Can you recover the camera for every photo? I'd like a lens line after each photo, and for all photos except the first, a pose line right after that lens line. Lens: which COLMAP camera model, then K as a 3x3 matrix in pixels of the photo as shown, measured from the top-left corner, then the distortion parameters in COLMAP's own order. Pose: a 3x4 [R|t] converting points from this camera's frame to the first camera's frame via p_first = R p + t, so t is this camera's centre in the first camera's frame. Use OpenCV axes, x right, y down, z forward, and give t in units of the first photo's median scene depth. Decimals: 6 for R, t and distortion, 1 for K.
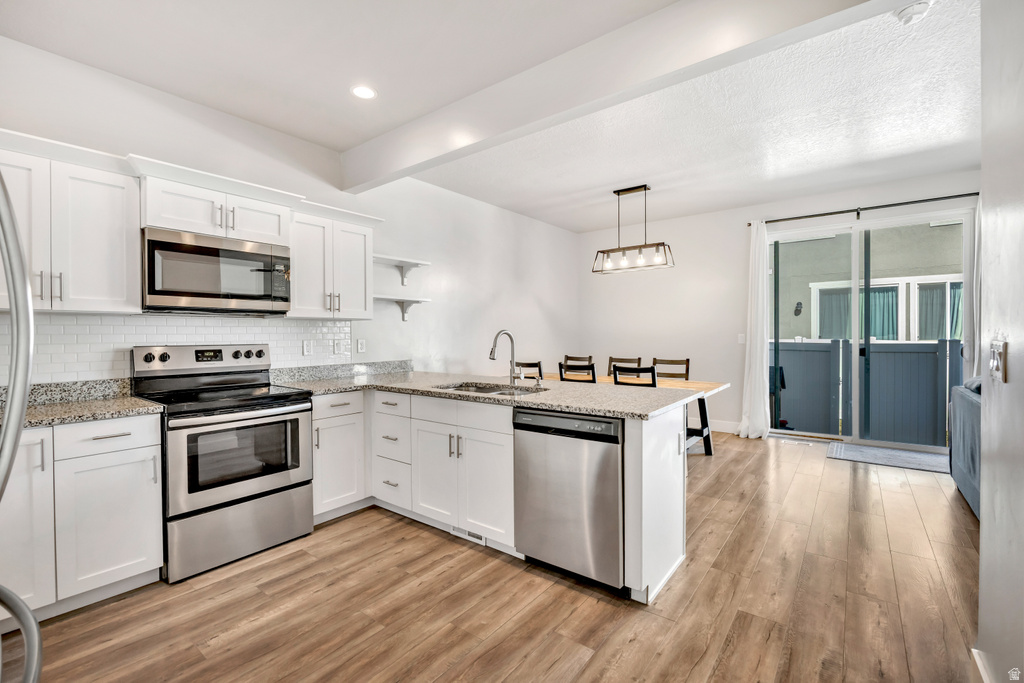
lens RADIAL K [[452.4, 0, 512.0], [0, 452.4, 341.5], [0, 0, 1]] dist [-0.001344, -0.000099]
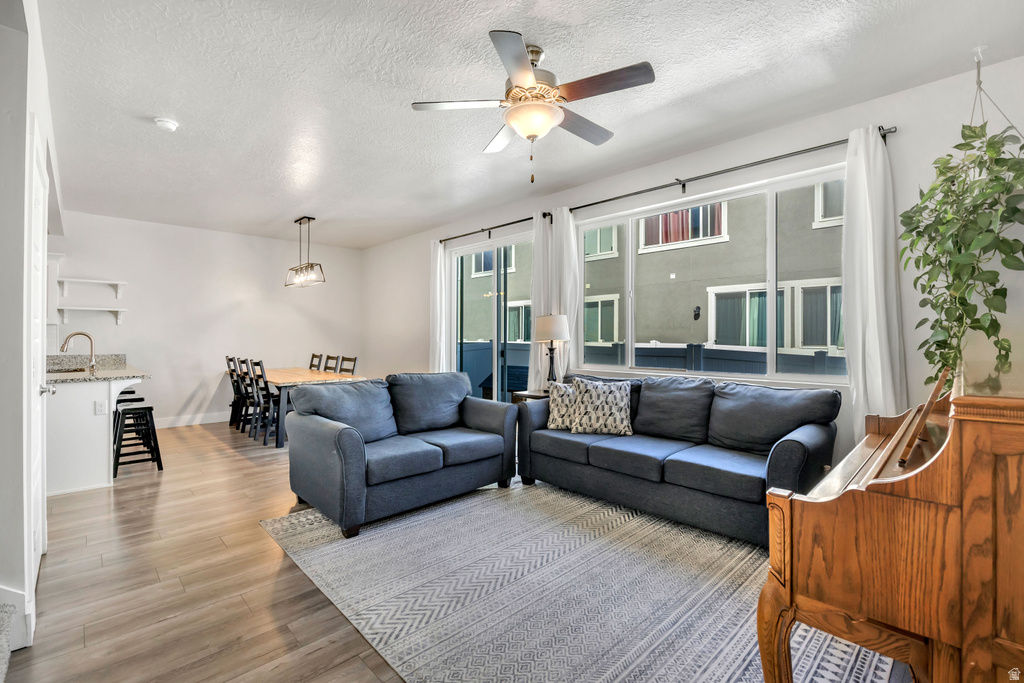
lens RADIAL K [[456.1, 0, 512.0], [0, 456.1, 341.5], [0, 0, 1]] dist [-0.034850, -0.000021]
pose [[0.988807, 0.007915, -0.148990, 1.821112], [-0.008894, 0.999943, -0.005909, 0.000483], [0.148934, 0.007168, 0.988821, -0.239971]]
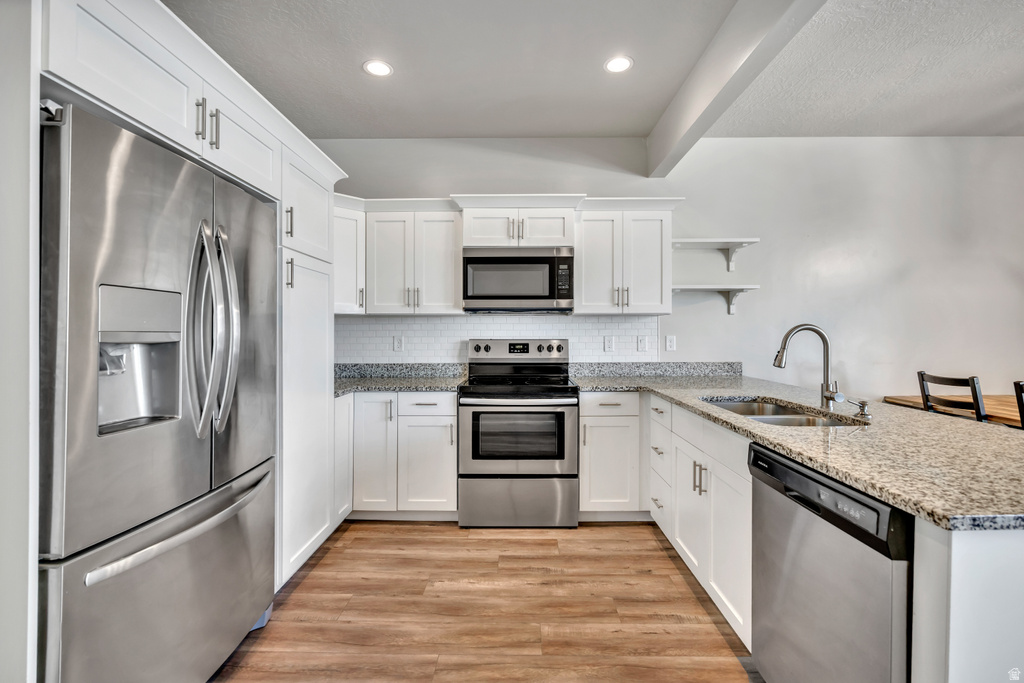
lens RADIAL K [[451.2, 0, 512.0], [0, 451.2, 341.5], [0, 0, 1]] dist [-0.001354, -0.000222]
pose [[0.602305, 0.020373, -0.798006, 0.285657], [-0.013751, 0.999791, 0.015146, -0.004654], [0.798148, 0.001851, 0.602459, 0.299928]]
